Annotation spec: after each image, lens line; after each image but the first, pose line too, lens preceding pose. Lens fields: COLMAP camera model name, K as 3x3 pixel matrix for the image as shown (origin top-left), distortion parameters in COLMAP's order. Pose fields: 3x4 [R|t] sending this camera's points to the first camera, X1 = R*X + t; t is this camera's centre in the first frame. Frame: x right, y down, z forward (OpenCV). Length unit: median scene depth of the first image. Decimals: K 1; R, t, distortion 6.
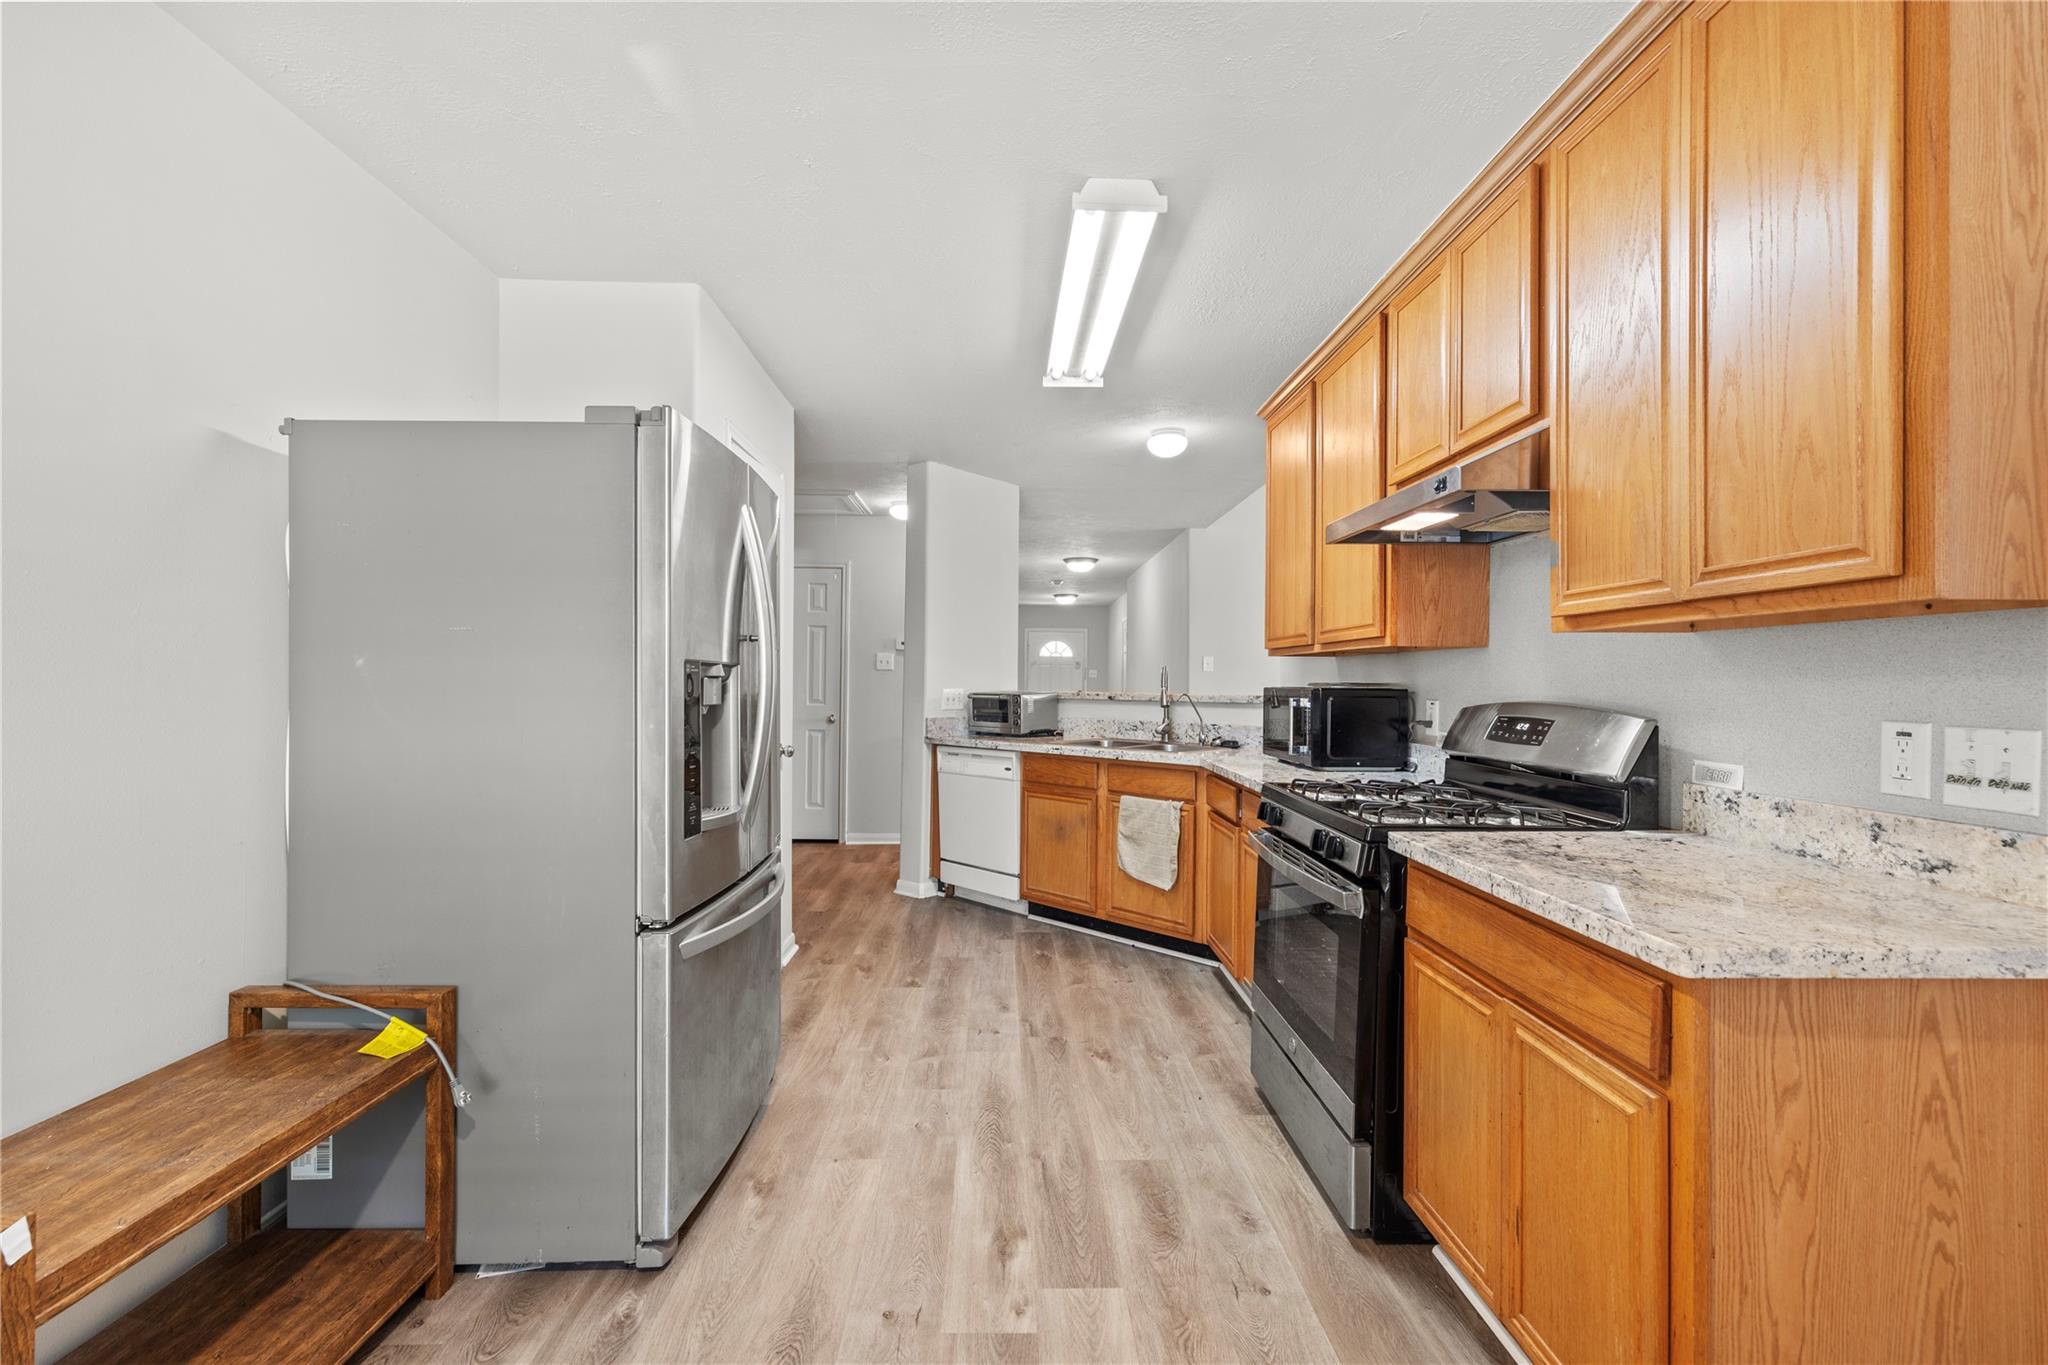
lens RADIAL K [[856.2, 0, 1021.8], [0, 856.2, 681.8], [0, 0, 1]] dist [-0.000145, 0.000632]
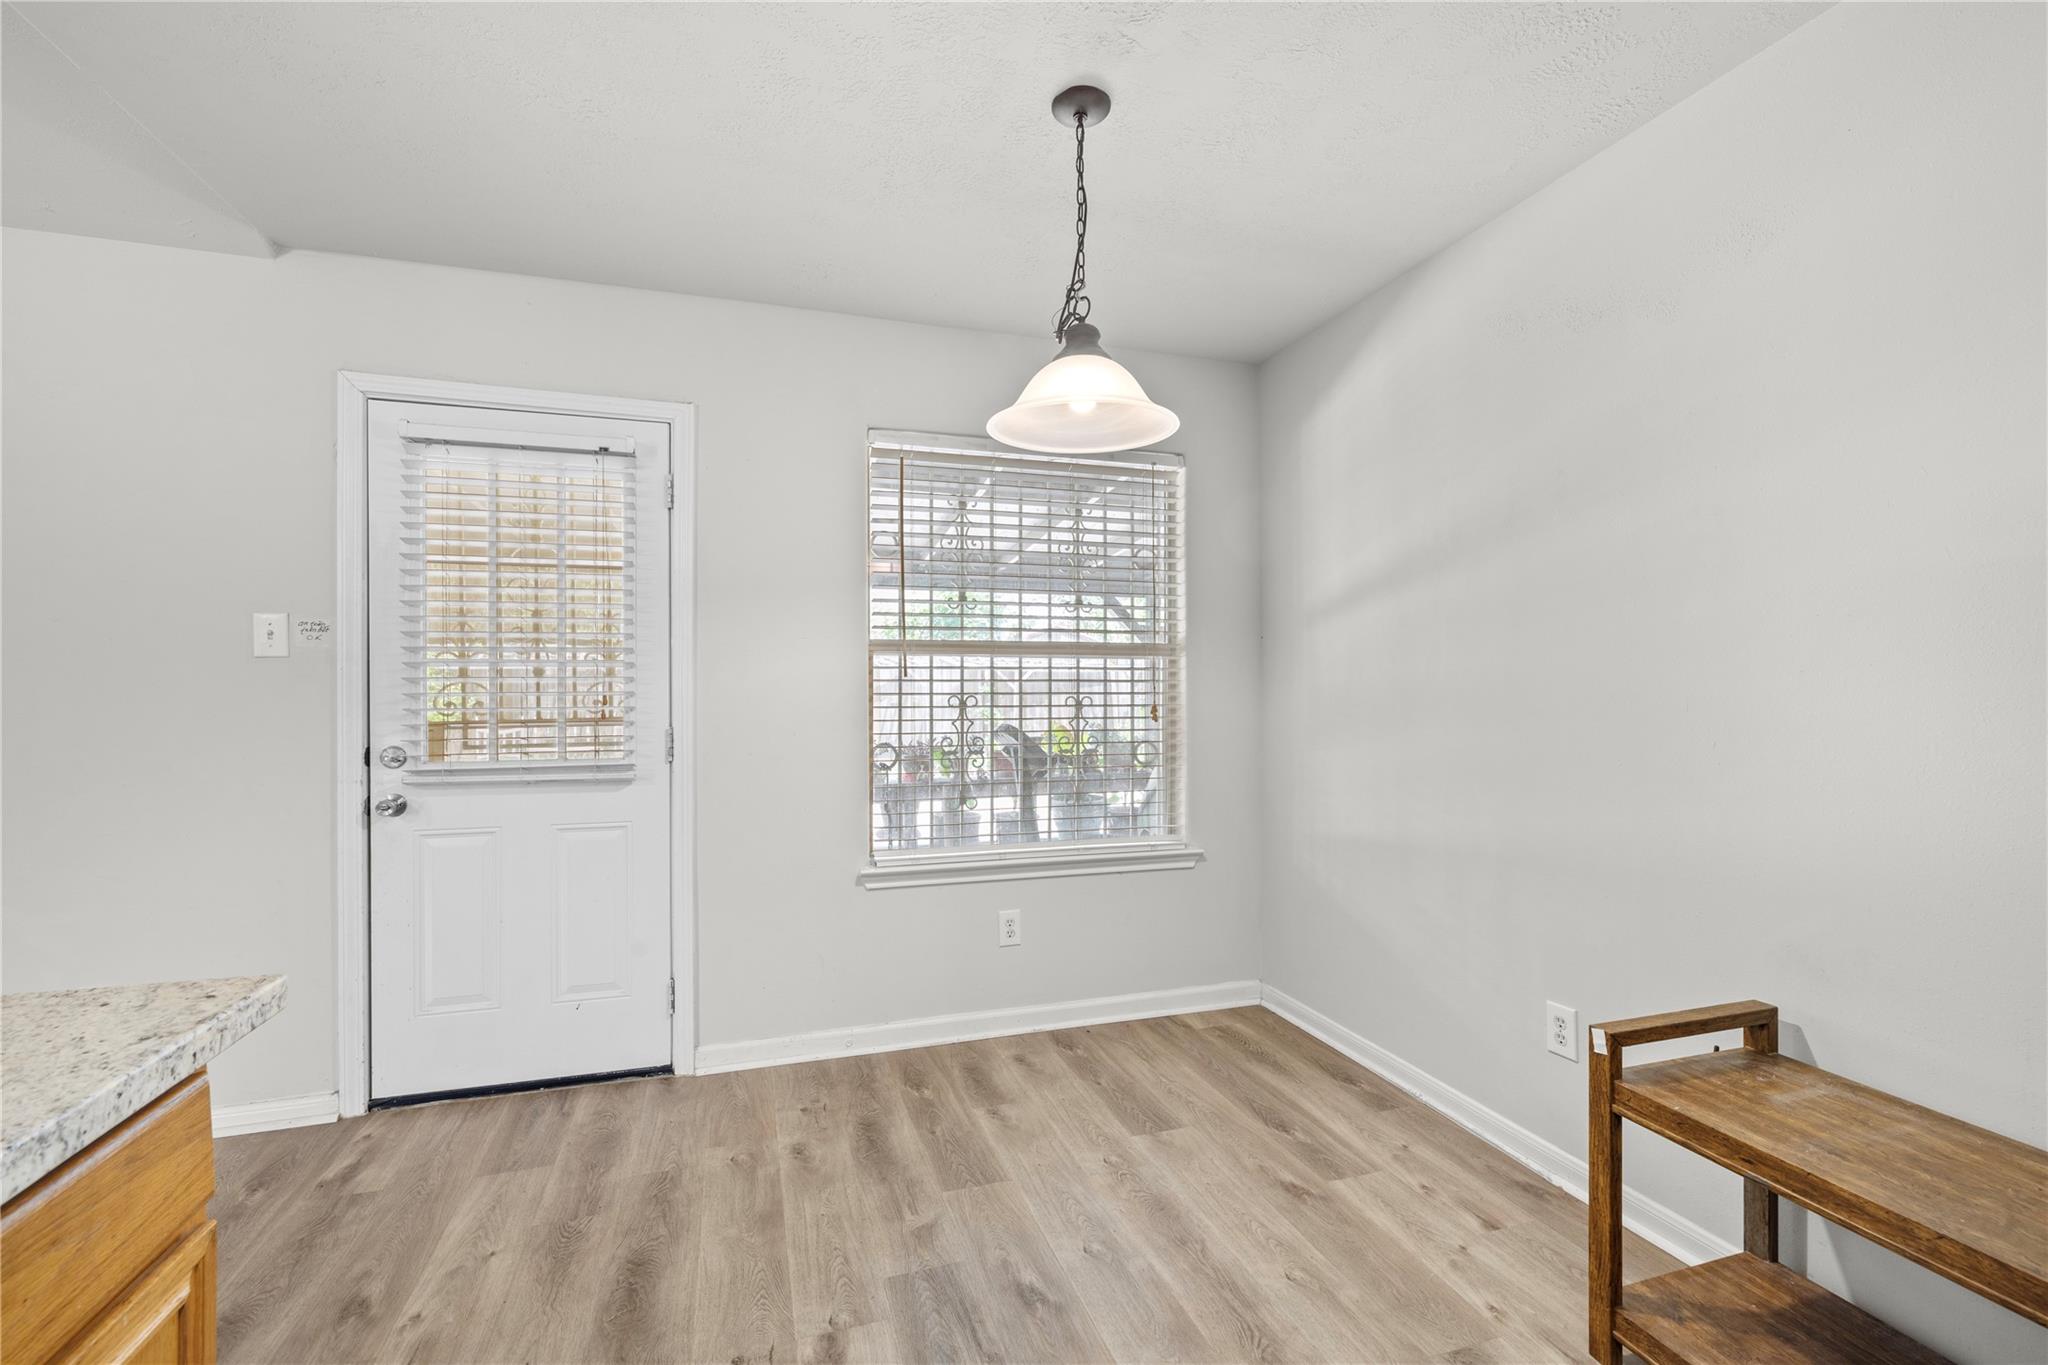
lens RADIAL K [[869.1, 0, 1017.1], [0, 869.1, 694.0], [0, 0, 1]] dist [0.001115, 0.000346]
pose [[-0.959171, -0.001780, -0.282822, 0.135419], [-0.003568, 0.999977, 0.005804, 0.003327], [0.282805, 0.006576, -0.959155, 0.971623]]
